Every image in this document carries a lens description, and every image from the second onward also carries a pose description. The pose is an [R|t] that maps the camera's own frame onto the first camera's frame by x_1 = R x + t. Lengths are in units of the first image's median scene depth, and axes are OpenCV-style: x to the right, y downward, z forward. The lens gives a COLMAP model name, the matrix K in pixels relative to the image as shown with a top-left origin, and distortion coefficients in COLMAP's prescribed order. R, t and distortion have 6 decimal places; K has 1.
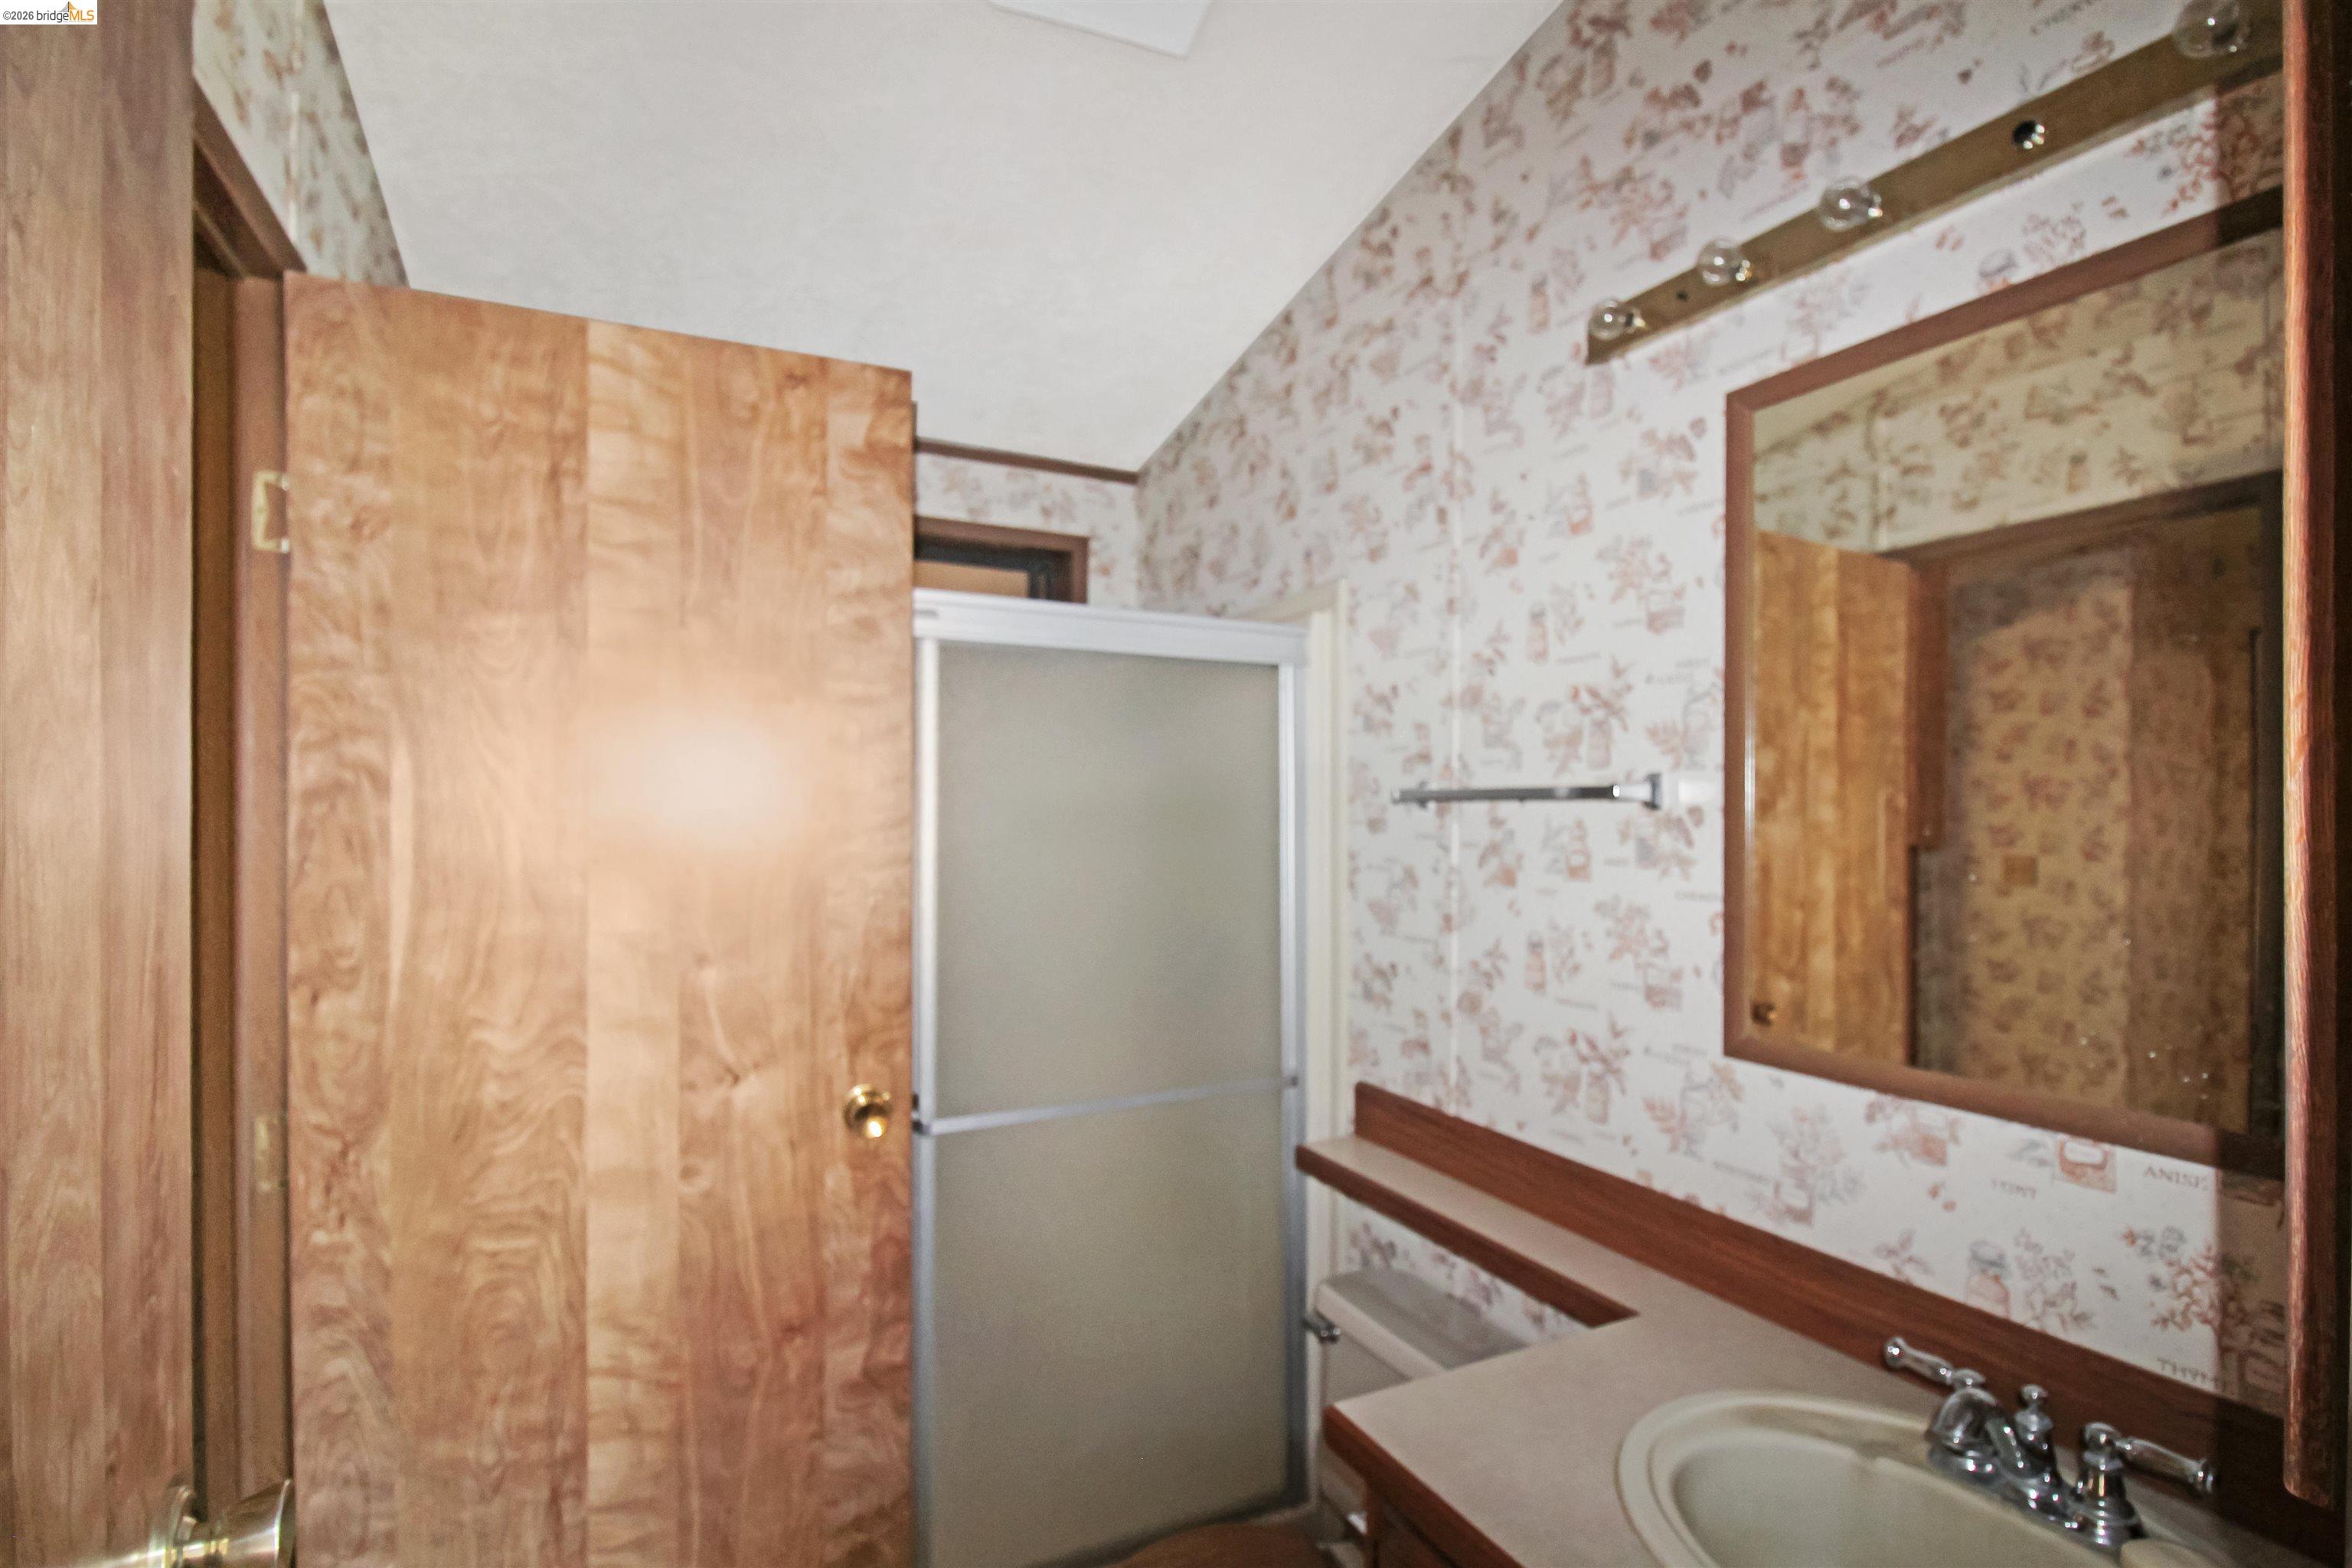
lens RADIAL K [[1096.9, 0, 1179.7], [0, 1096.9, 813.8], [0, 0, 1]] dist [-0.000836, -0.020043]
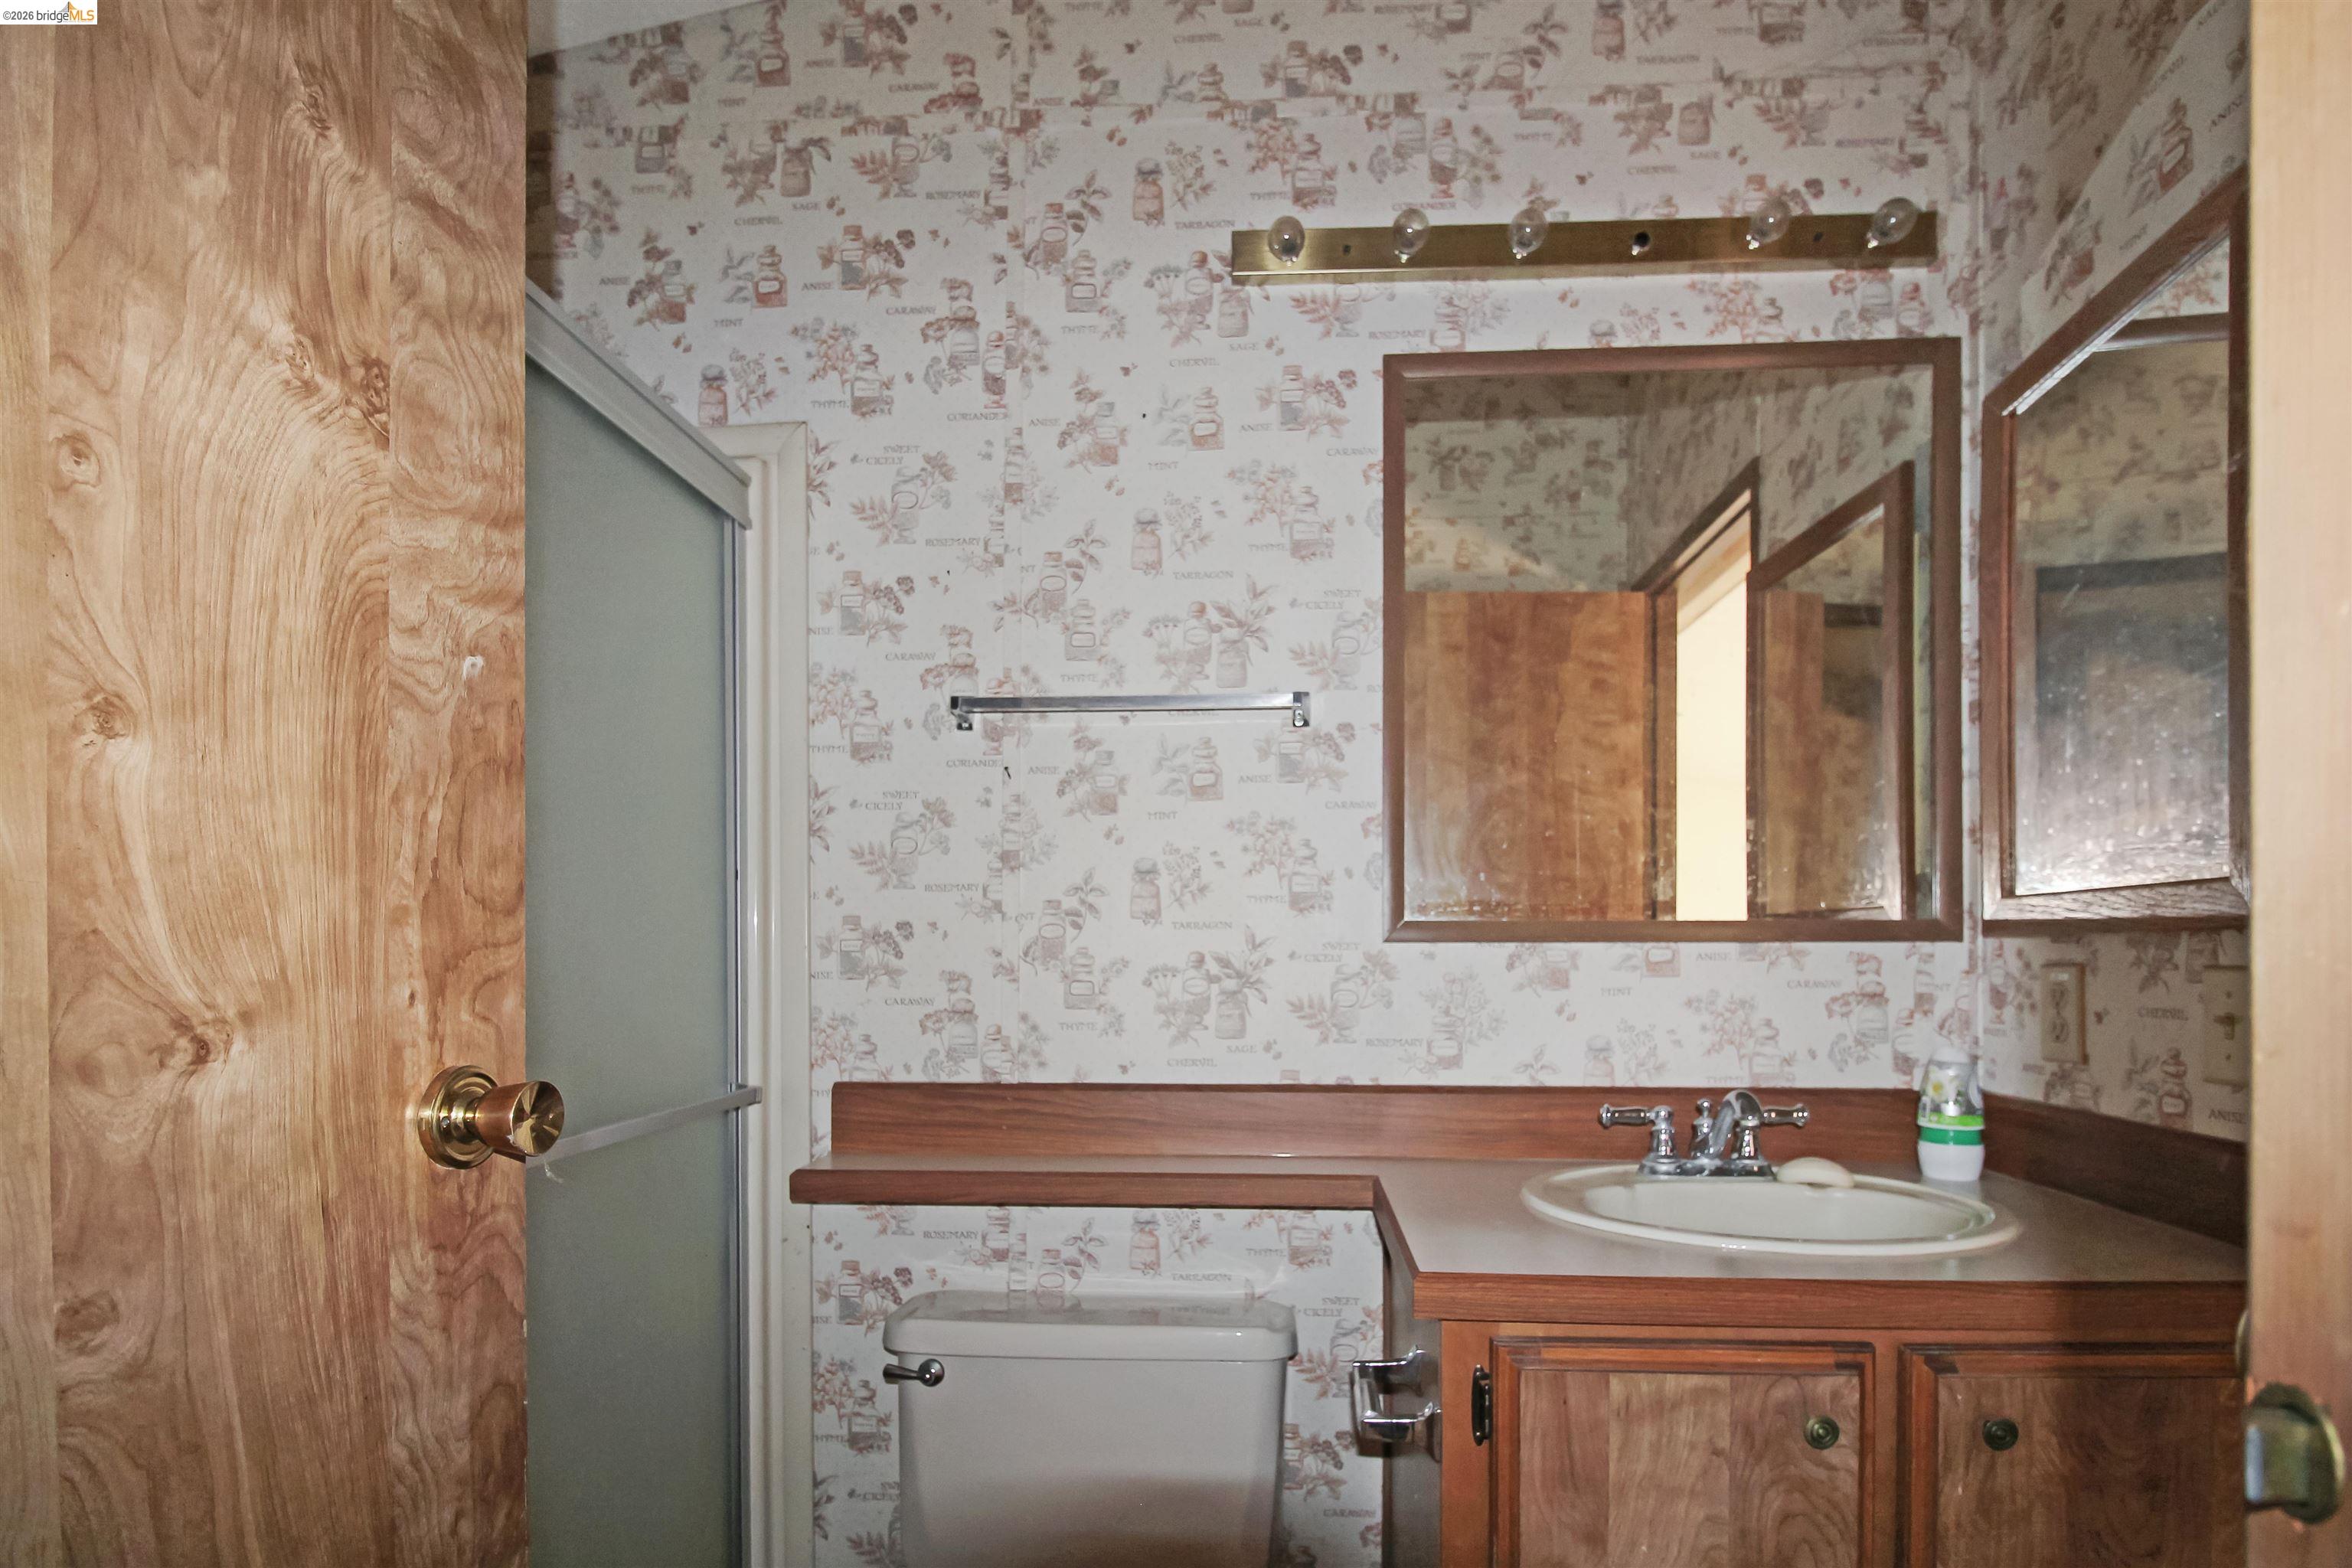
lens RADIAL K [[1149.2, 0, 1220.4], [0, 1149.2, 958.7], [0, 0, 1]] dist [0.001956, -0.010229]
pose [[0.502051, -0.010155, 0.864778, -0.547810], [0.000010, 0.999931, 0.011737, 0.199302], [-0.864838, -0.005884, 0.502017, 0.485889]]
